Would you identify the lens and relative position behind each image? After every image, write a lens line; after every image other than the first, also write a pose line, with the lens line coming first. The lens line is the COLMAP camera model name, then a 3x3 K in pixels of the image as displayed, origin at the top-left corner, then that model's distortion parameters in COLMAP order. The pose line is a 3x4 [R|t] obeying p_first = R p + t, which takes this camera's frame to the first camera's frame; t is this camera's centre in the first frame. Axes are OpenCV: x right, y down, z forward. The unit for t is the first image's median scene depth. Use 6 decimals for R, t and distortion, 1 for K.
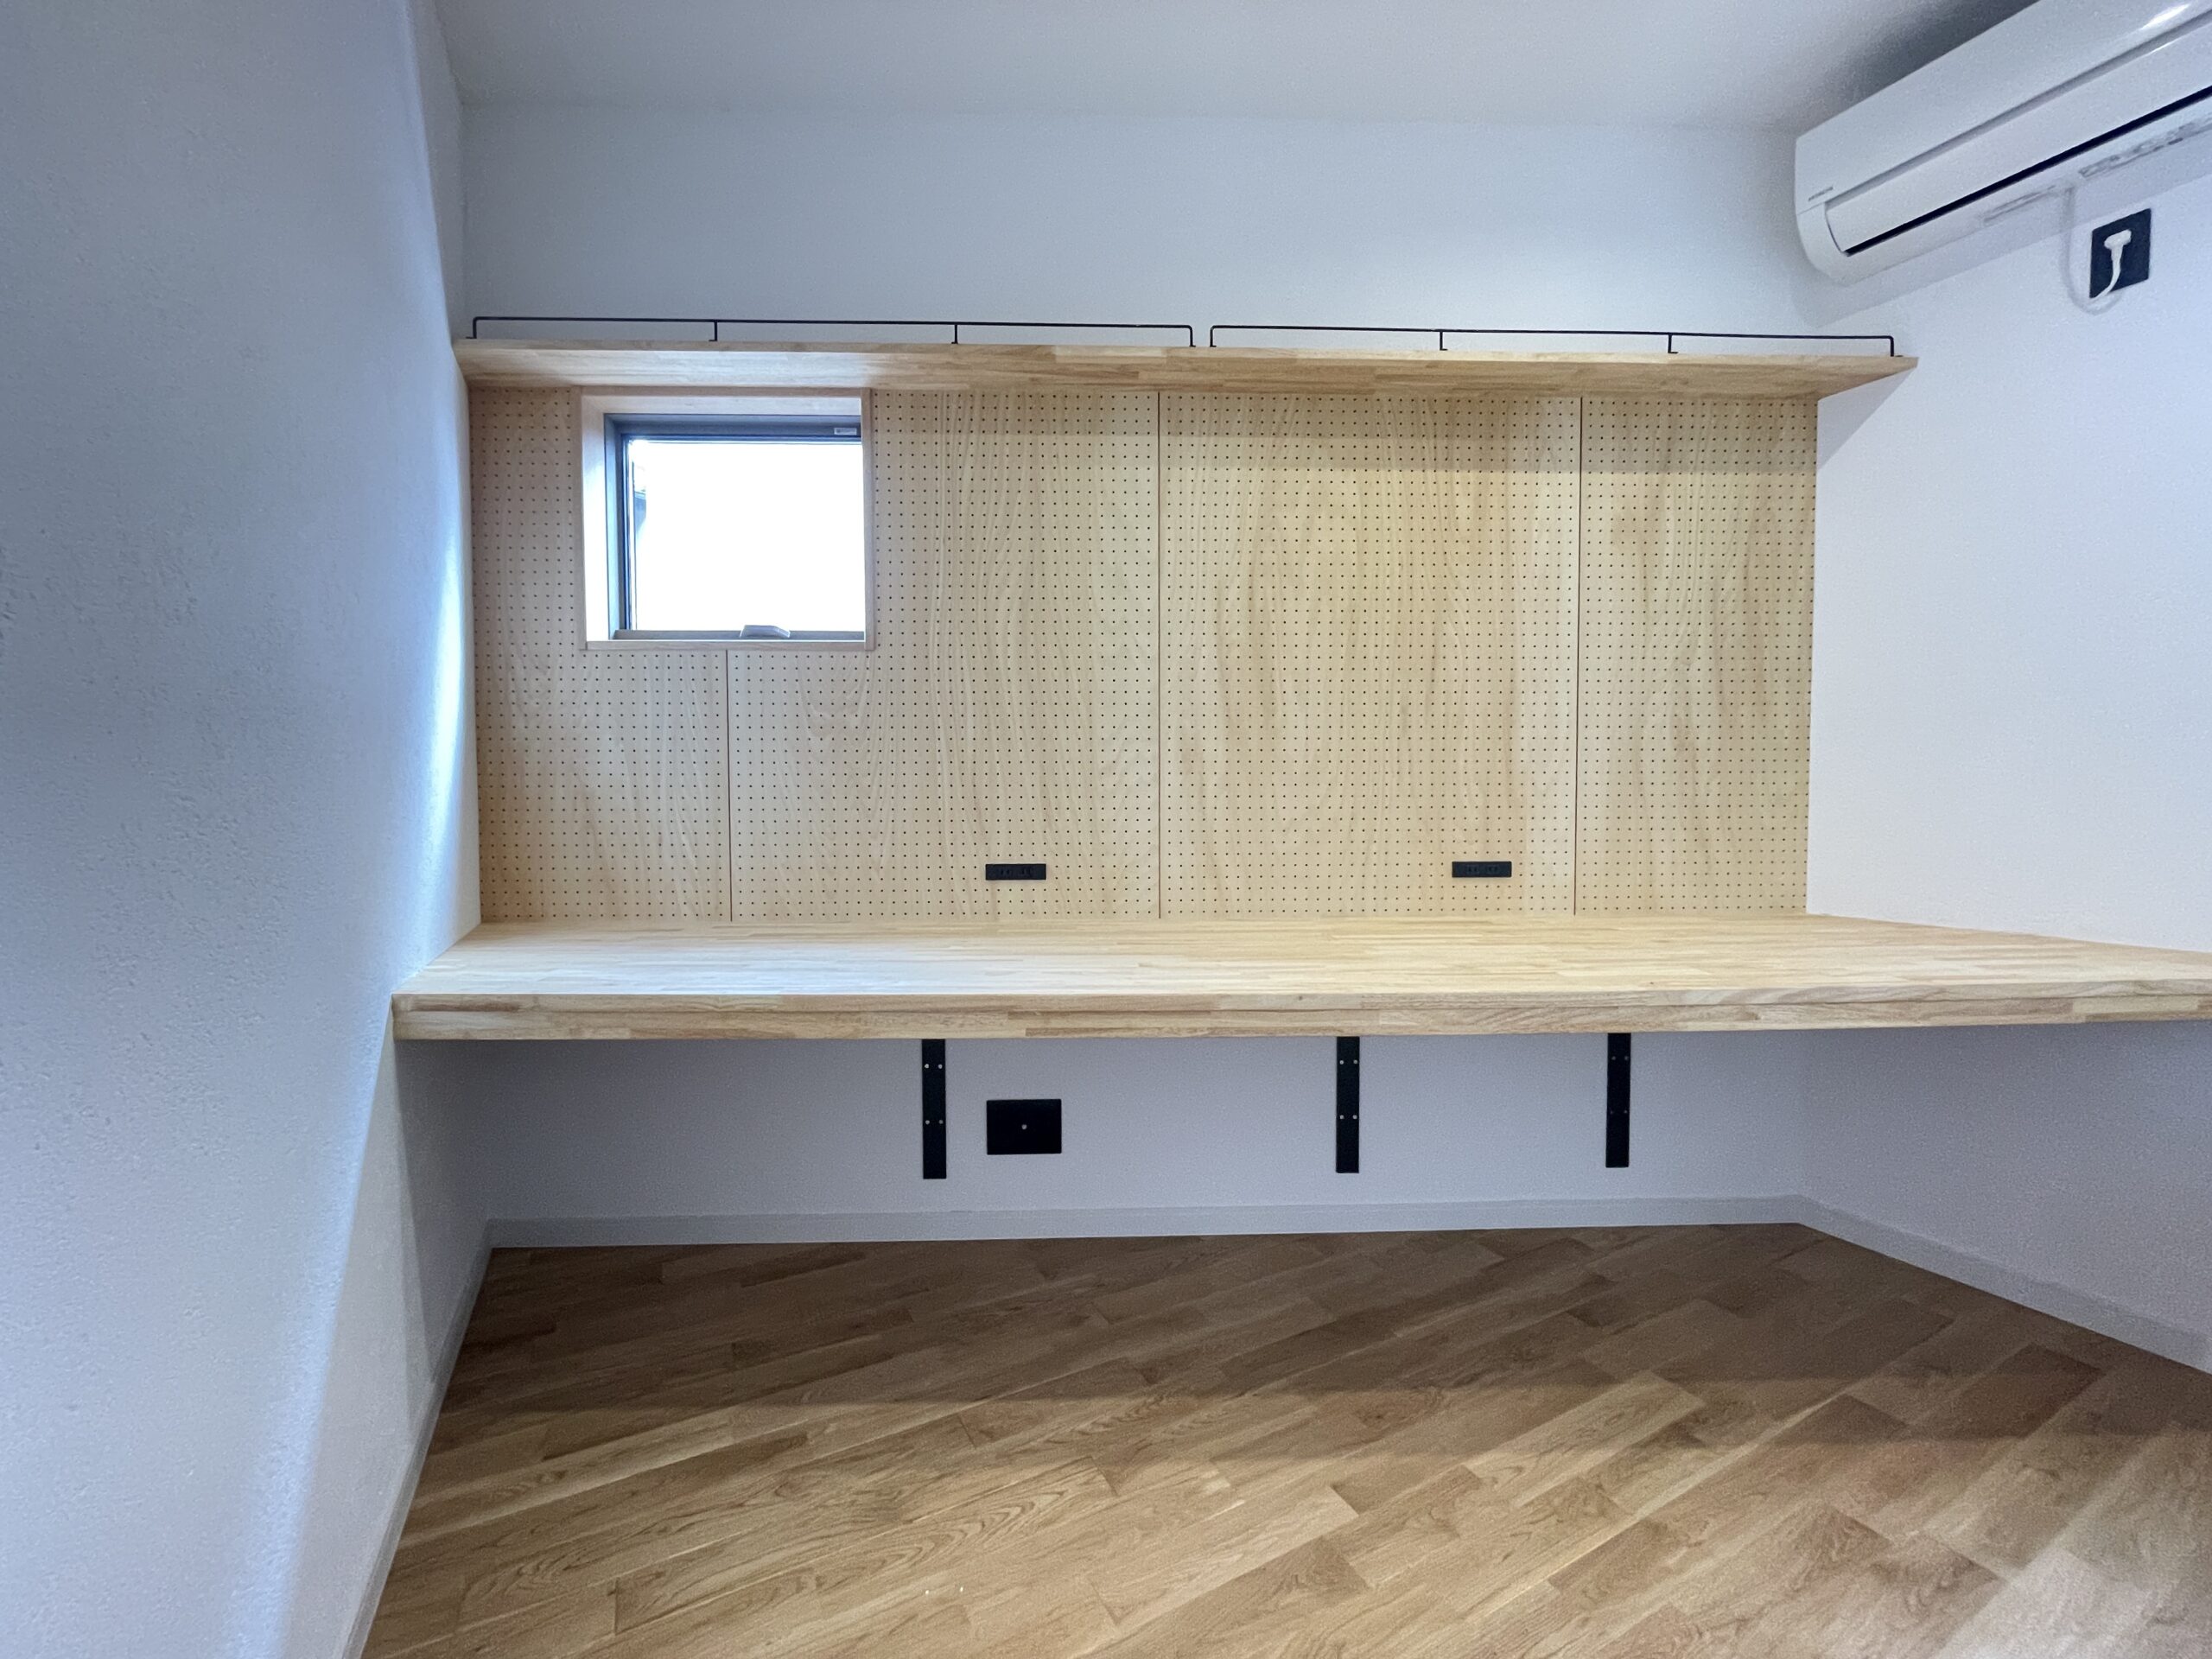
lens RADIAL K [[899.1, 0, 1102.1], [0, 899.1, 831.1], [0, 0, 1]] dist [-0.001607, -0.000200]
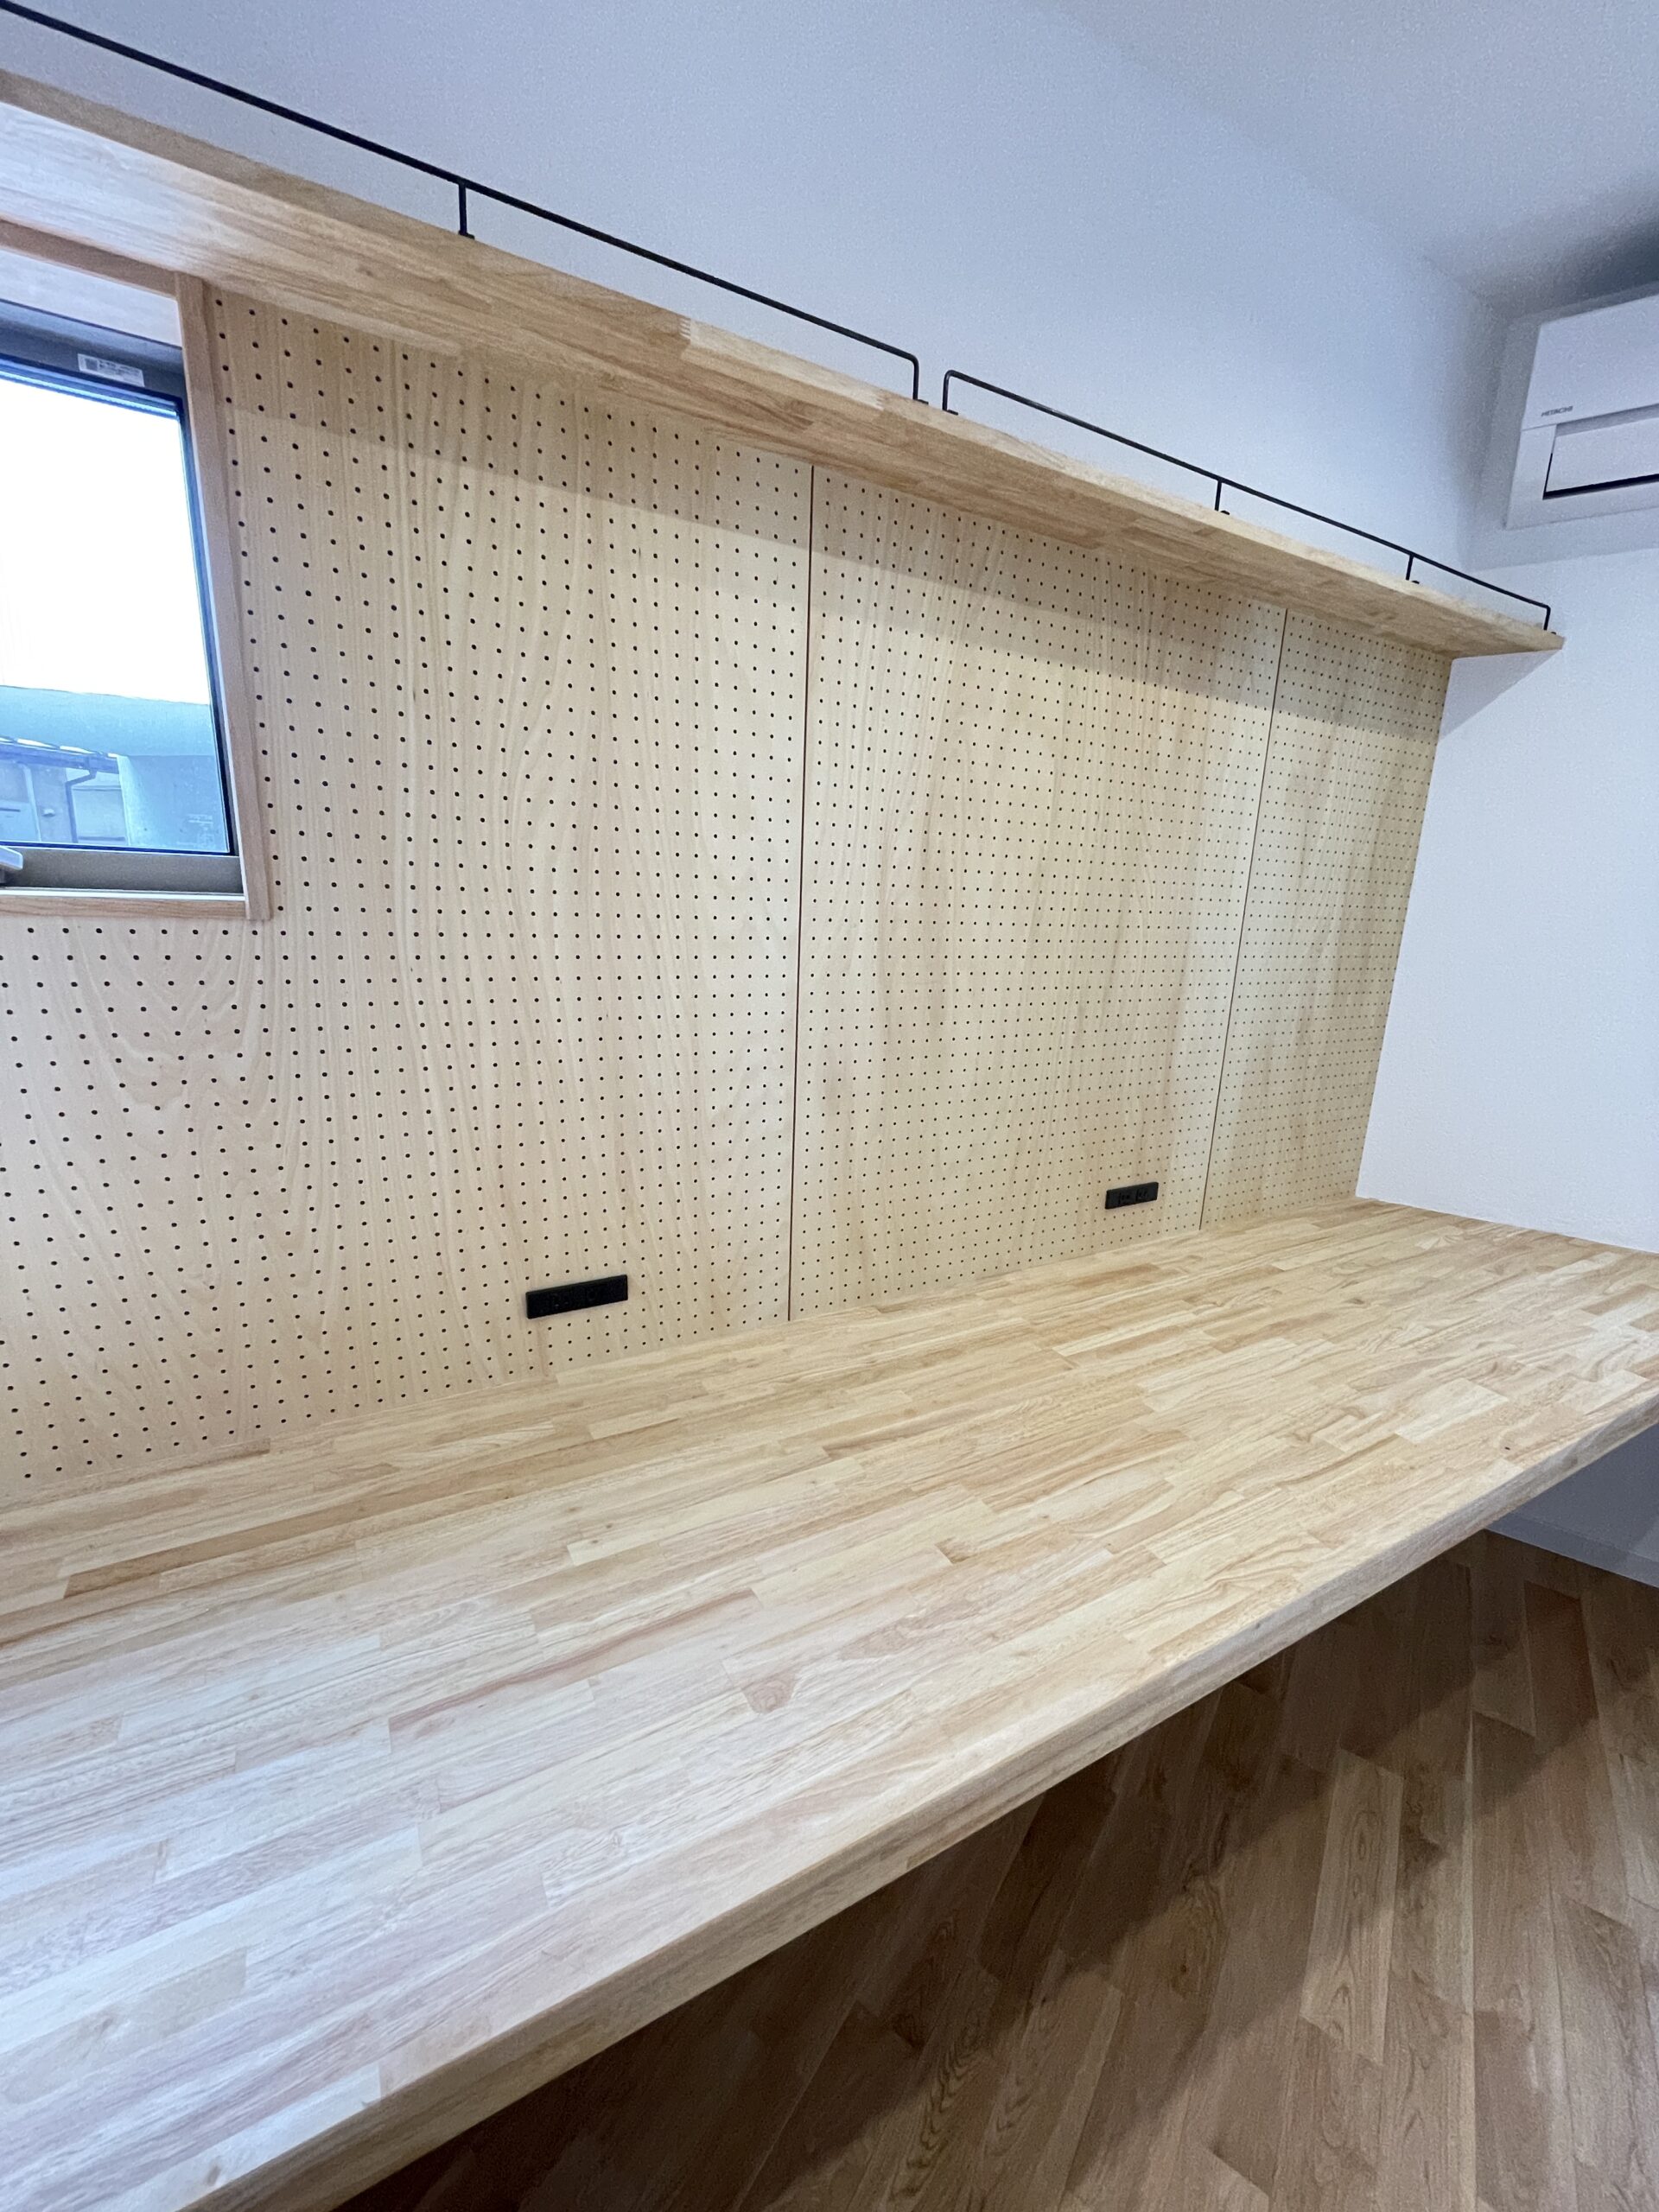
lens RADIAL K [[899.1, 0, 824.9], [0, 899.1, 1108.8], [0, 0, 1]] dist [-0.001607, -0.000200]
pose [[0.883519, -0.075766, 0.462226, -0.221867], [-0.022799, 0.978705, 0.204003, -0.207441], [-0.467840, -0.190779, 0.862977, 0.431141]]
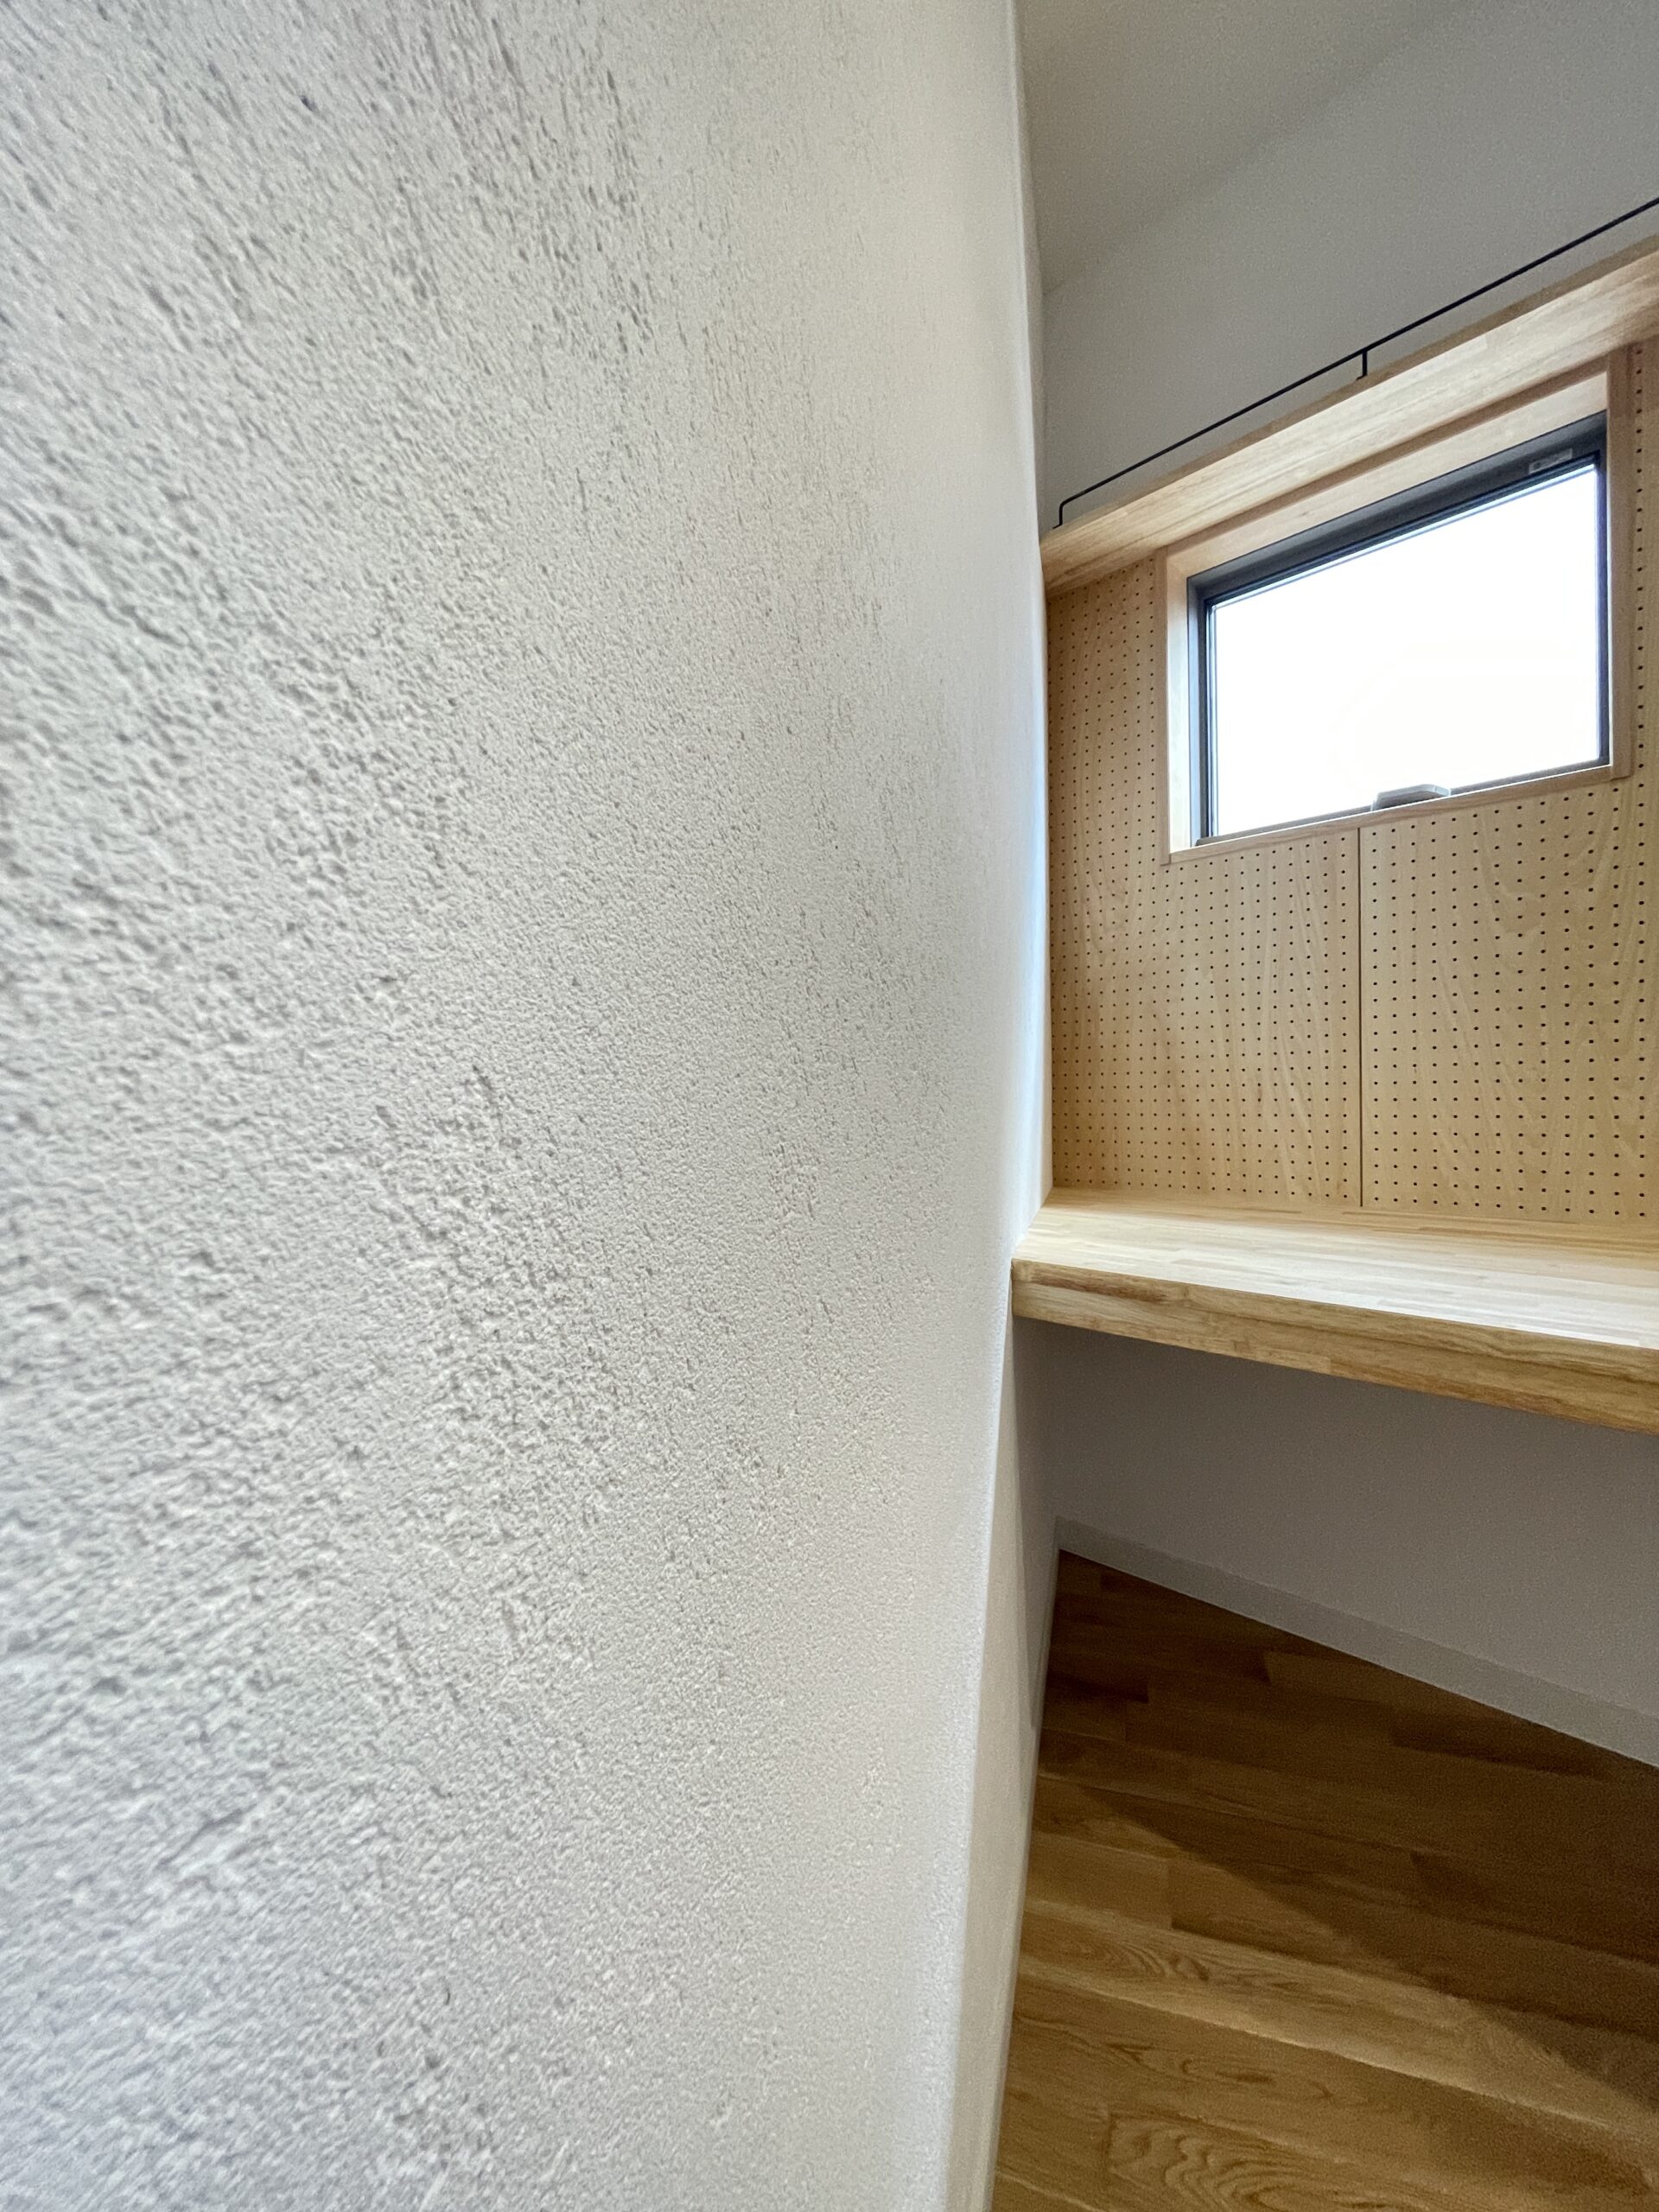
lens RADIAL K [[899.1, 0, 813.6], [0, 899.1, 1108.8], [0, 0, 1]] dist [-0.001607, -0.000200]
pose [[0.700164, 0.000167, -0.713982, -0.207606], [-0.010292, 0.999898, -0.009858, 0.034251], [0.713907, 0.014251, 0.700095, 0.185927]]
